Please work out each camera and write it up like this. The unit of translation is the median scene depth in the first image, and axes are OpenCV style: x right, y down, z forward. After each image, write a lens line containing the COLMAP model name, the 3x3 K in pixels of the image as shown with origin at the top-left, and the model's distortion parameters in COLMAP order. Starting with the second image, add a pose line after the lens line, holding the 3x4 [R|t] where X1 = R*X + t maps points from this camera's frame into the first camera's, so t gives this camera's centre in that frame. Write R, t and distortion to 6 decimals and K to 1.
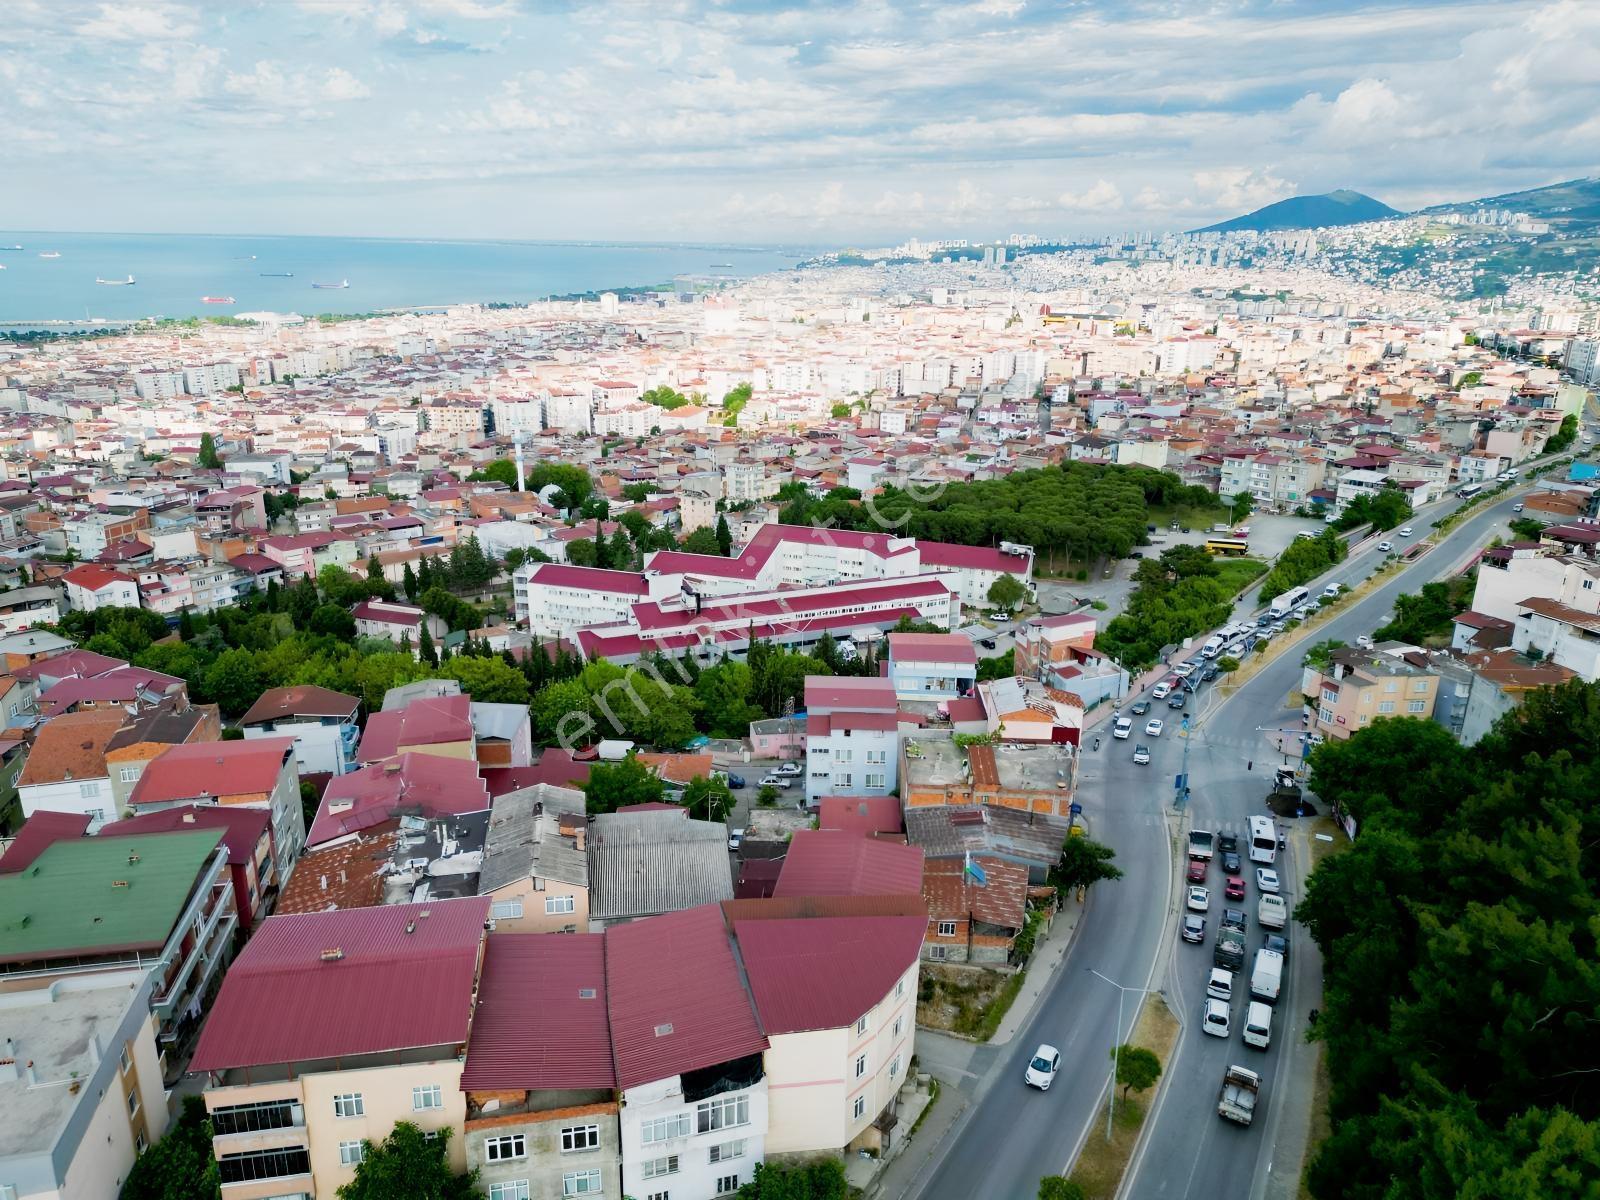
lens RADIAL K [[1115.3, 0, 796.9], [0, 1115.3, 597.8], [0, 0, 1]] dist [0.081421, -0.082084]
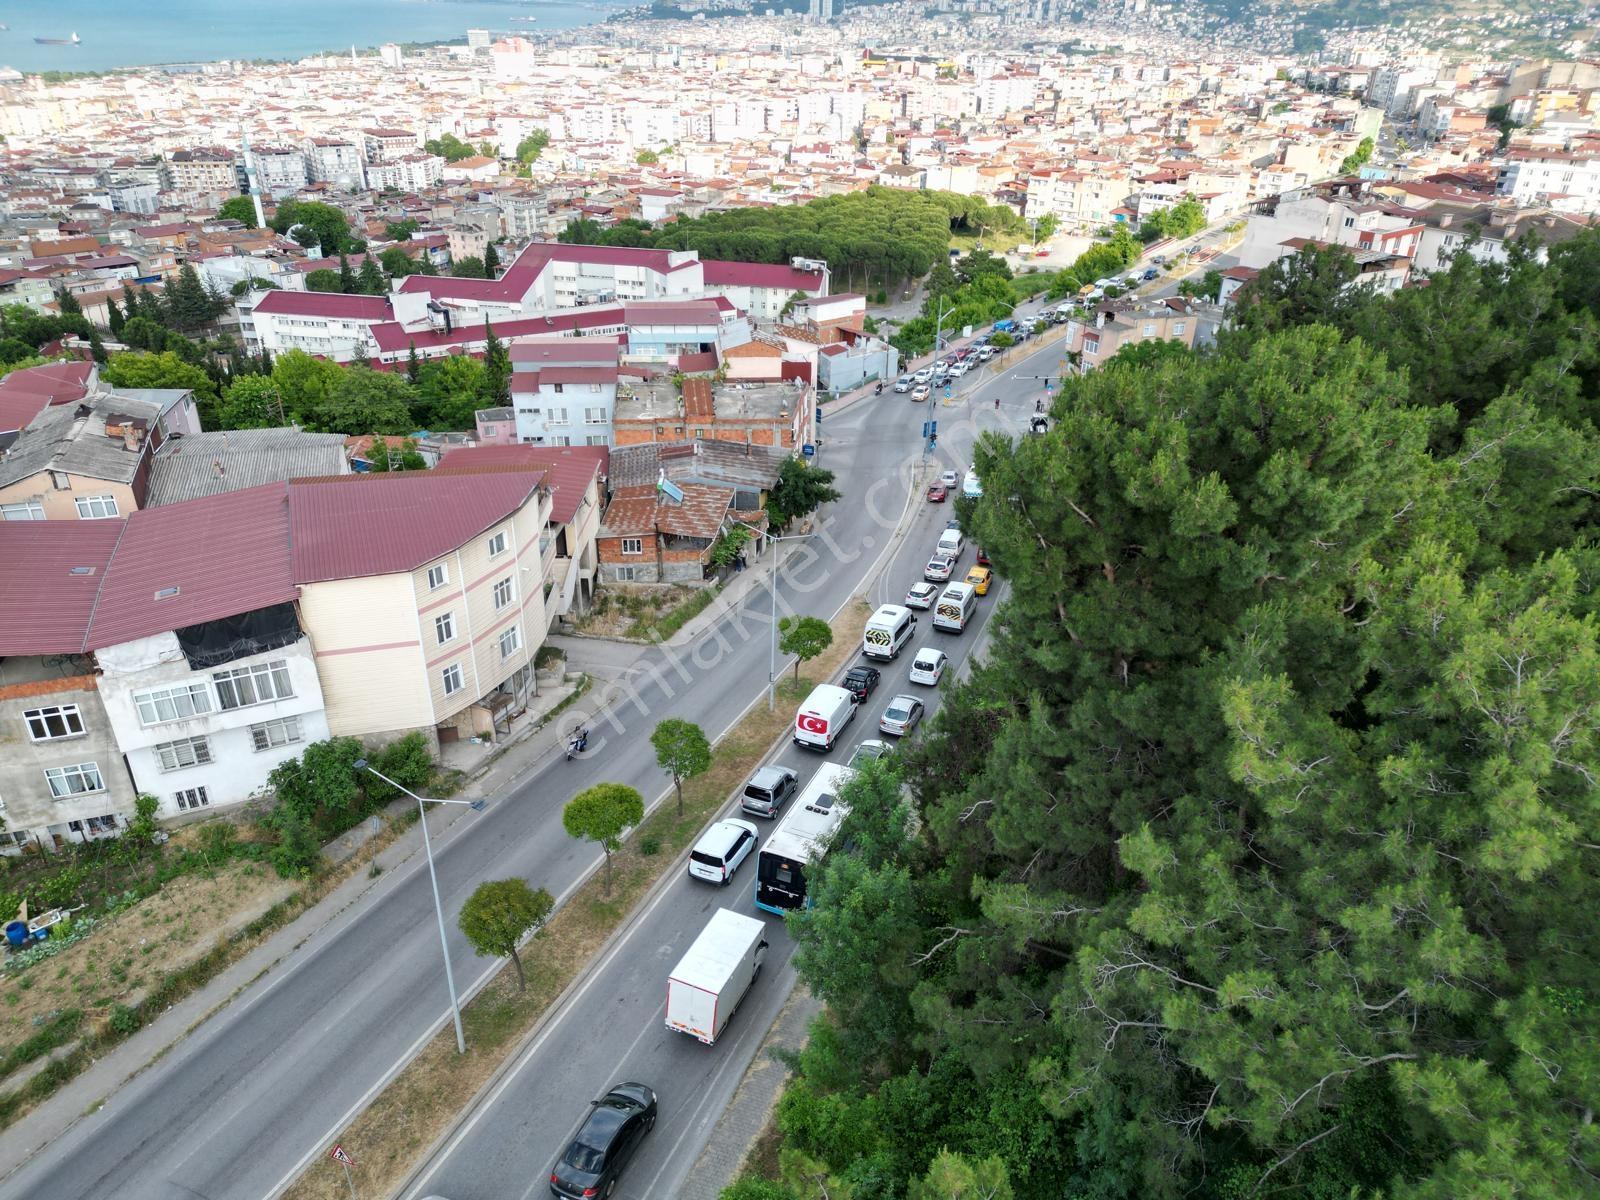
lens RADIAL K [[1115.3, 0, 796.9], [0, 1115.3, 597.8], [0, 0, 1]] dist [0.081421, -0.082084]
pose [[0.989453, -0.067499, 0.128167, 0.155955], [0.043252, 0.982103, 0.183311, 0.190251], [-0.138246, -0.175834, 0.974664, 0.125141]]
